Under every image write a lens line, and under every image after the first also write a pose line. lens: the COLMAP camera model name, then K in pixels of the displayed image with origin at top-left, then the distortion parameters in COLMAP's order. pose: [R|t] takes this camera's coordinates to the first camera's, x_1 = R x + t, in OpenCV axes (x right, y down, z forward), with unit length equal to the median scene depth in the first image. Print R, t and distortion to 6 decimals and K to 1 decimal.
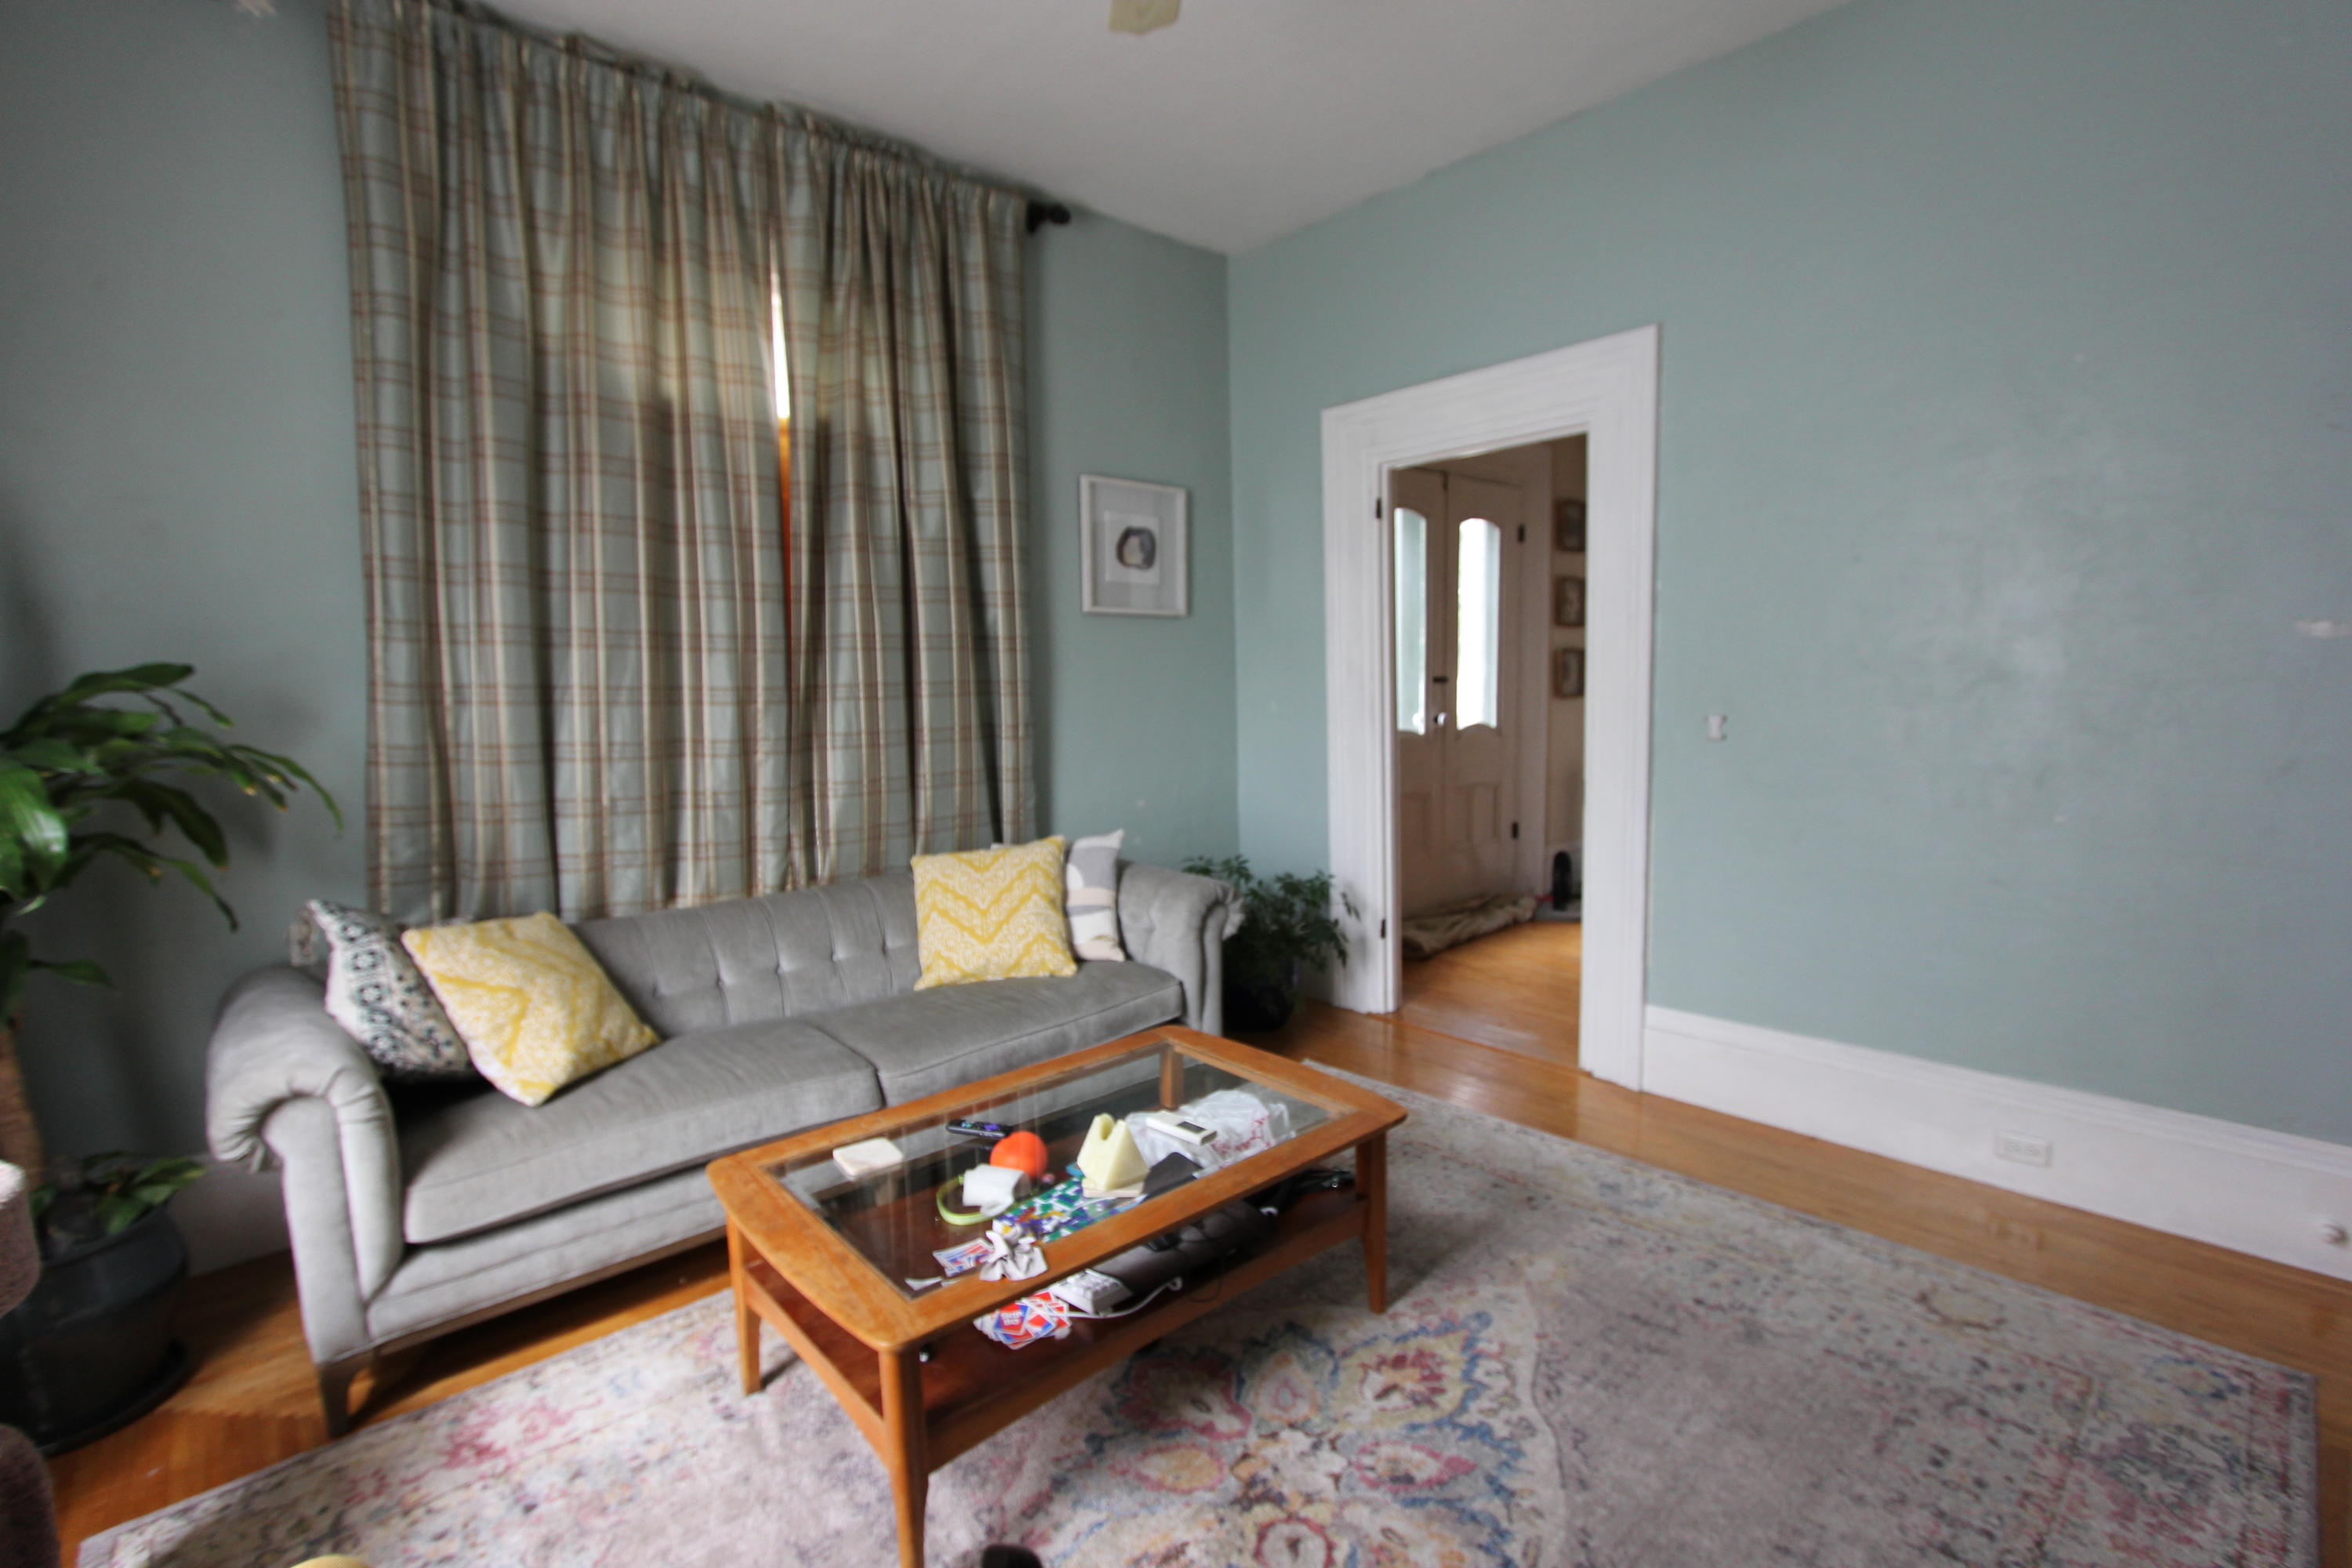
lens RADIAL K [[1086.3, 0, 1170.9], [0, 1086.3, 821.4], [0, 0, 1]] dist [-0.013862, 0.000955]
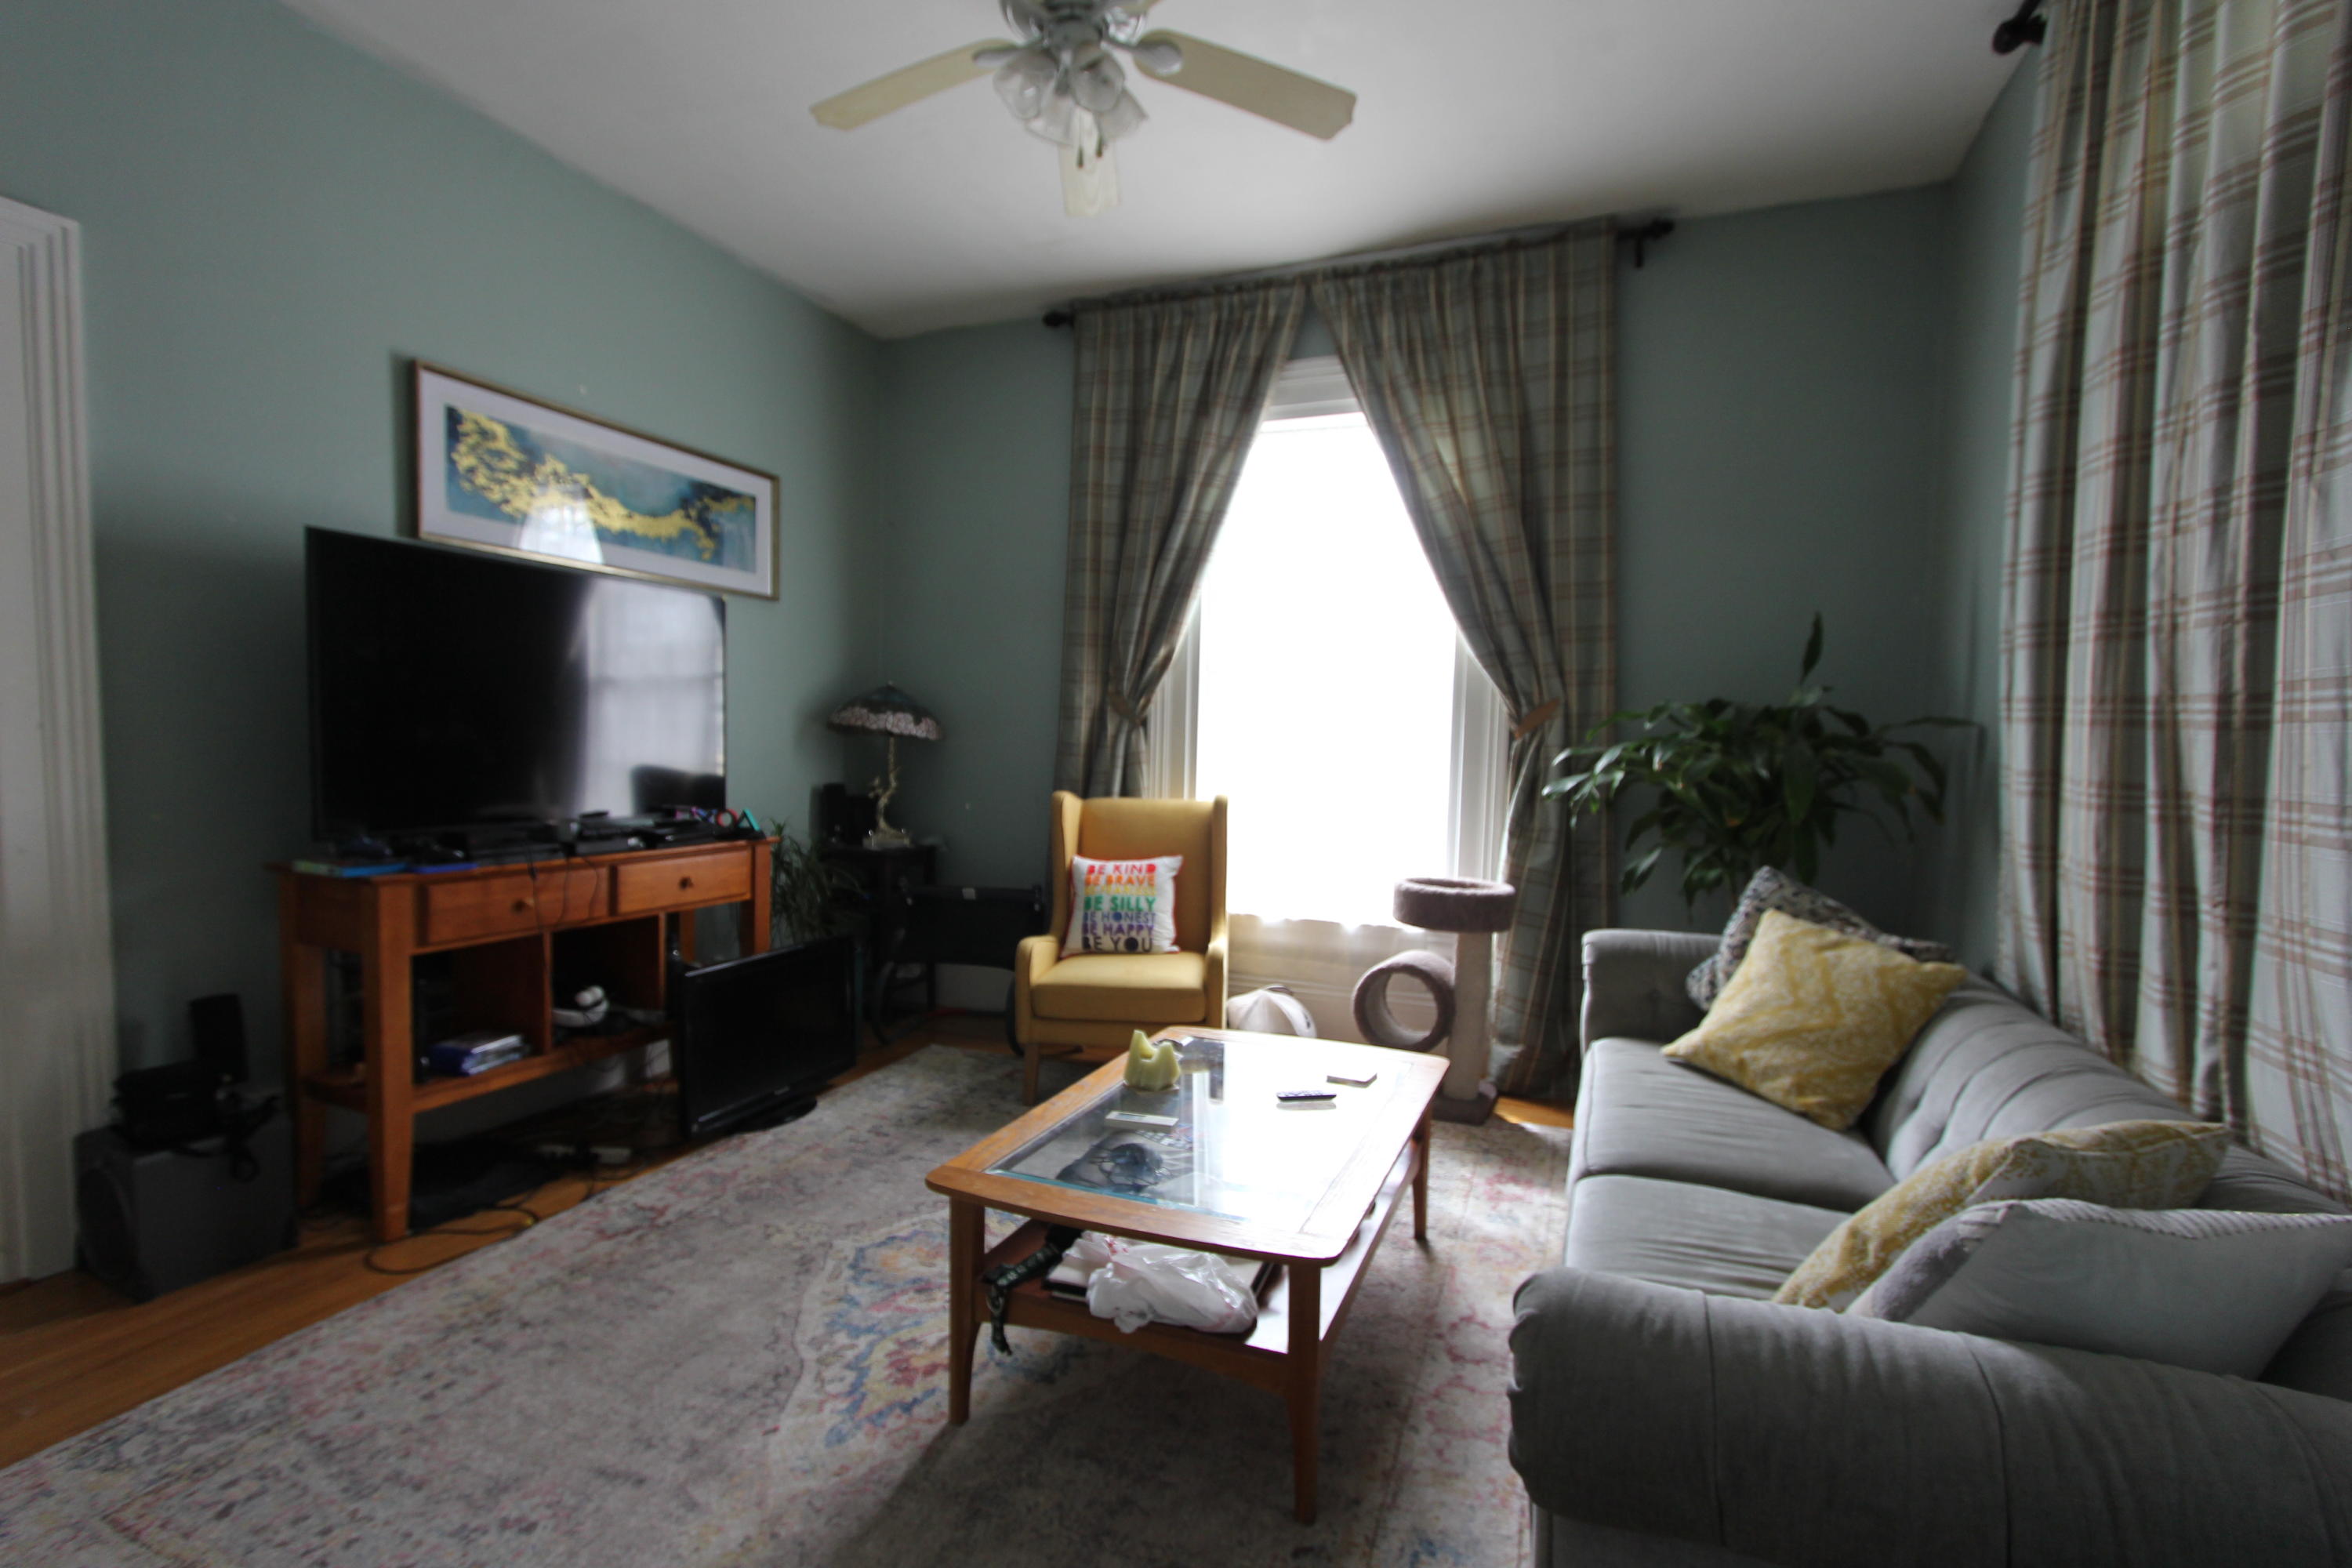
lens RADIAL K [[1079.8, 0, 1173.0], [0, 1079.8, 815.2], [0, 0, 1]] dist [-0.017651, 0.002444]
pose [[-0.896754, 0.040620, -0.440660, 0.450893], [-0.056110, 0.977305, 0.204273, -0.227907], [0.438957, 0.207908, -0.874123, 1.961578]]
